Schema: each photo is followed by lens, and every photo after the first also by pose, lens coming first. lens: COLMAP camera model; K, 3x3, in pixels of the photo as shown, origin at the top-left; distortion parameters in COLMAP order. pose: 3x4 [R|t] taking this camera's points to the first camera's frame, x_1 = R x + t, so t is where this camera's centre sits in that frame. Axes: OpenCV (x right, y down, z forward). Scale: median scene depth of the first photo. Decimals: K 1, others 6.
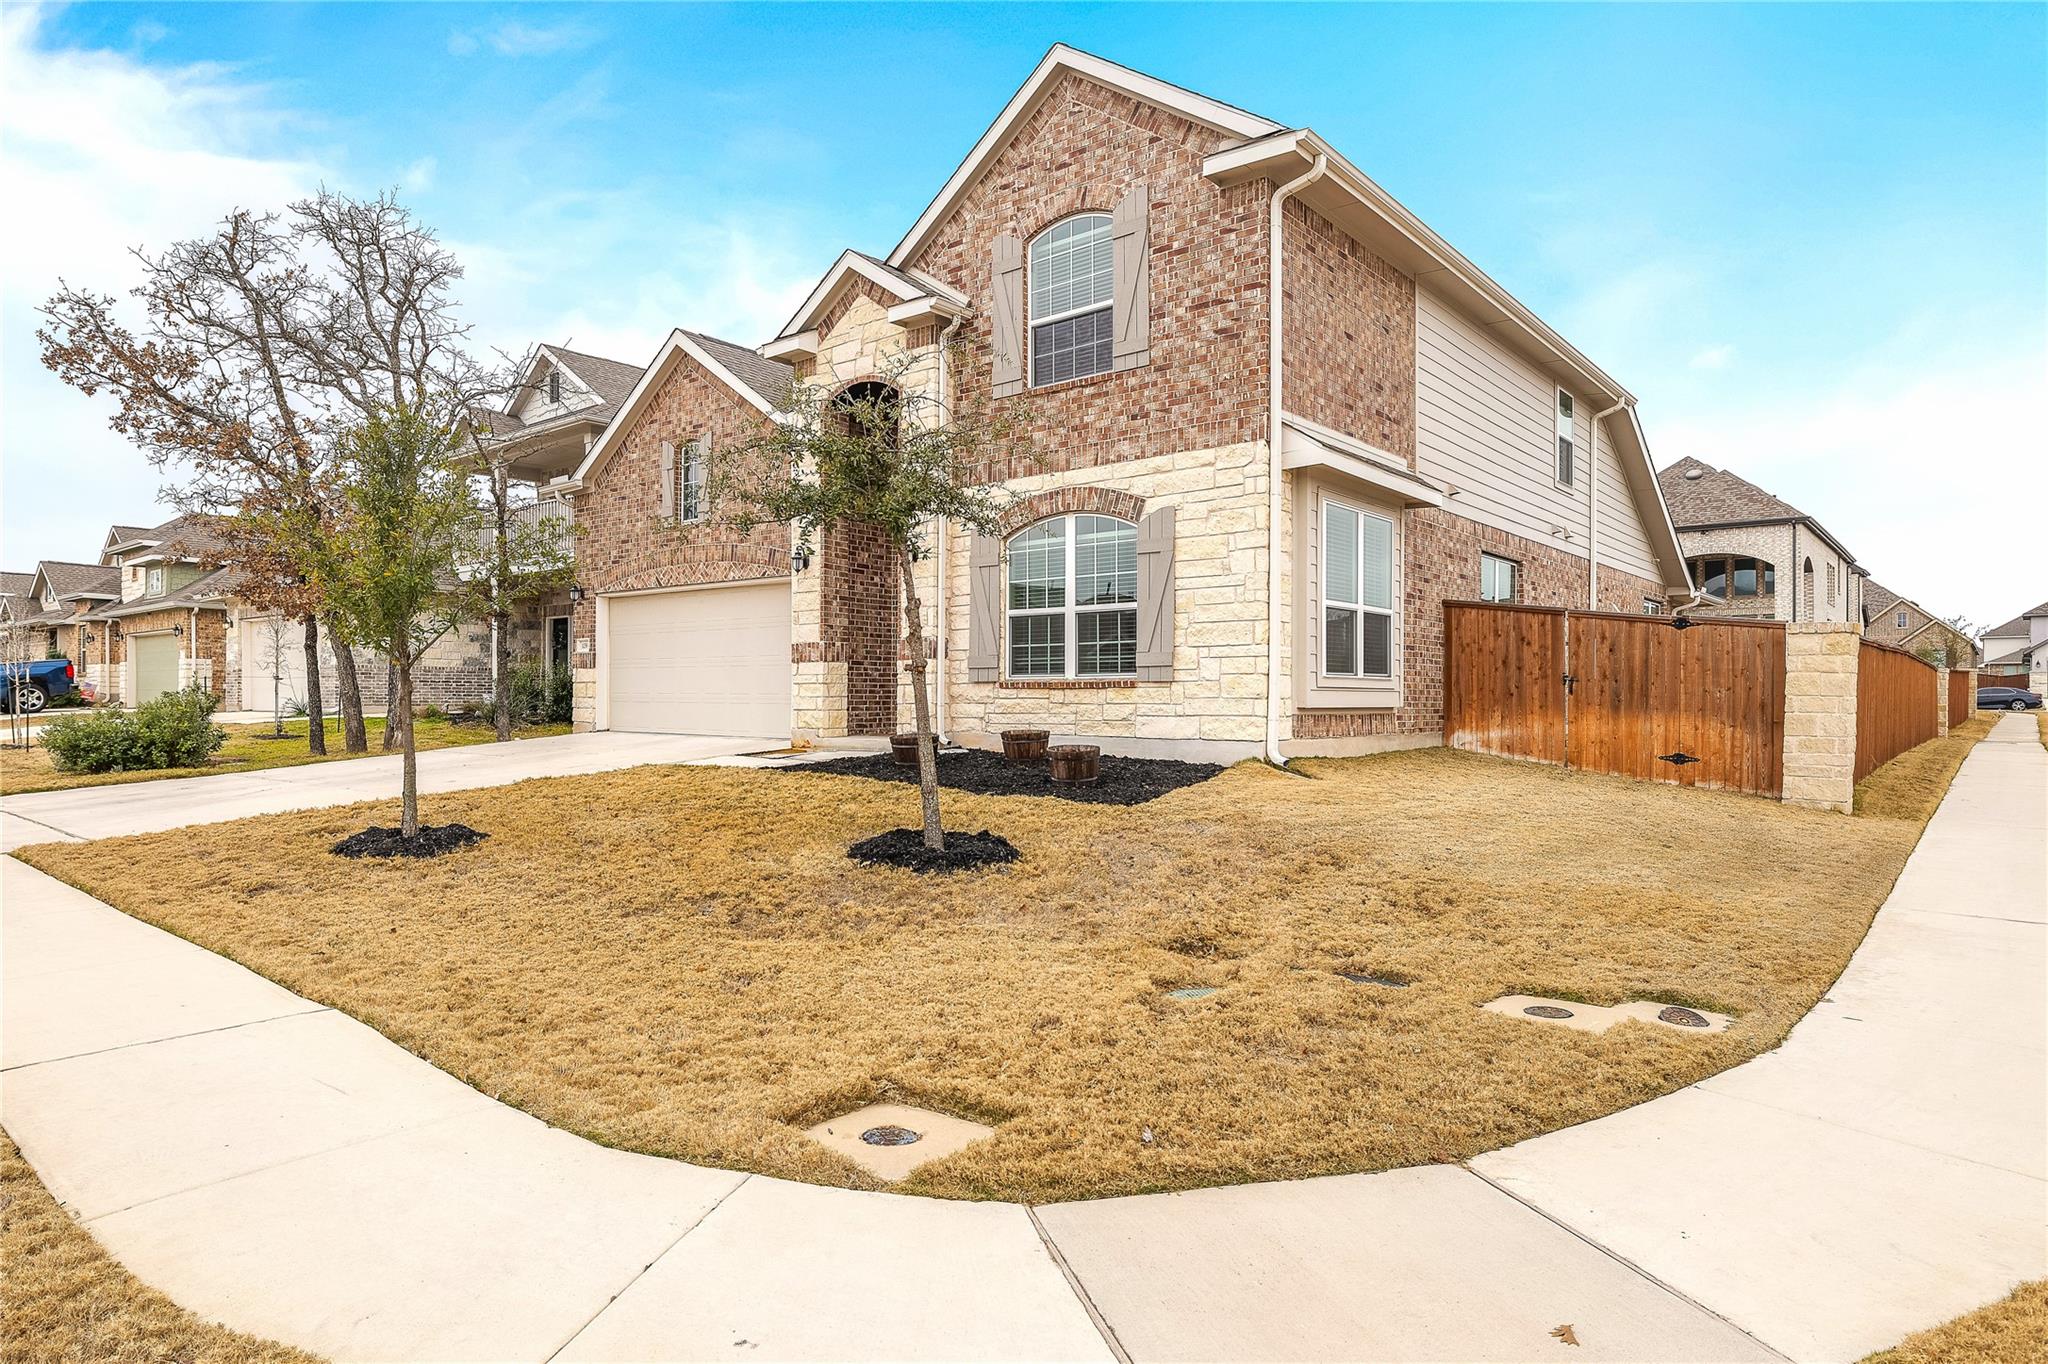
lens RADIAL K [[1144.8, 0, 1025.3], [0, 1144.8, 691.0], [0, 0, 1]] dist [-0.001693, -0.000150]
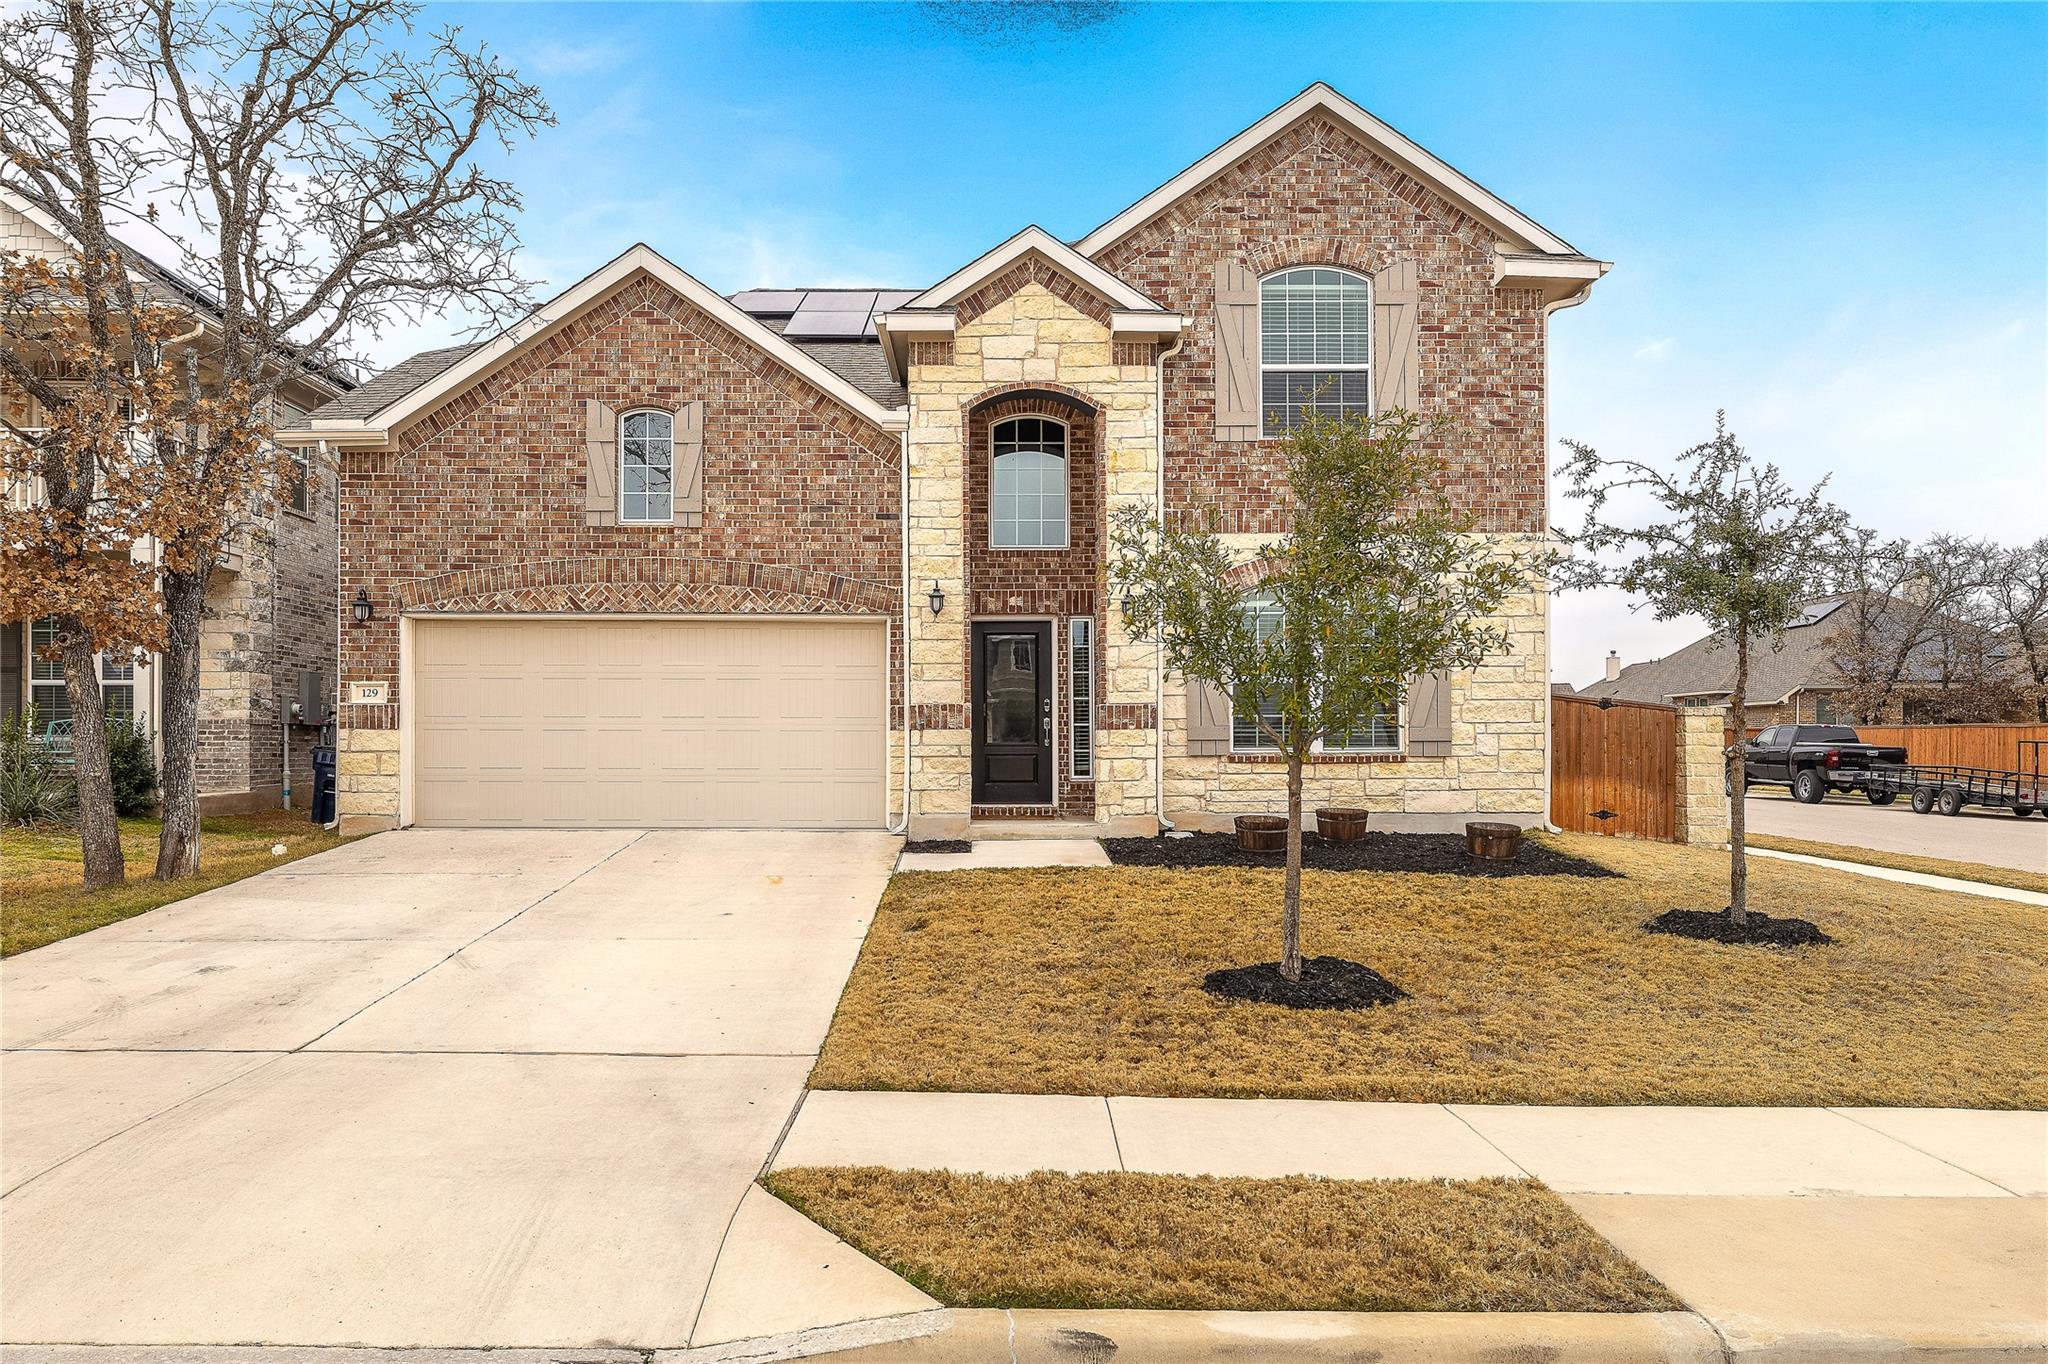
lens RADIAL K [[1328.1, 0, 1014.8], [0, 1328.1, 732.9], [0, 0, 1]] dist [-0.000254, 0.000427]
pose [[0.768368, 0.004635, 0.639992, -0.872229], [-0.000902, 0.999981, -0.006159, -0.020381], [-0.640008, 0.004155, 0.768357, 0.320757]]
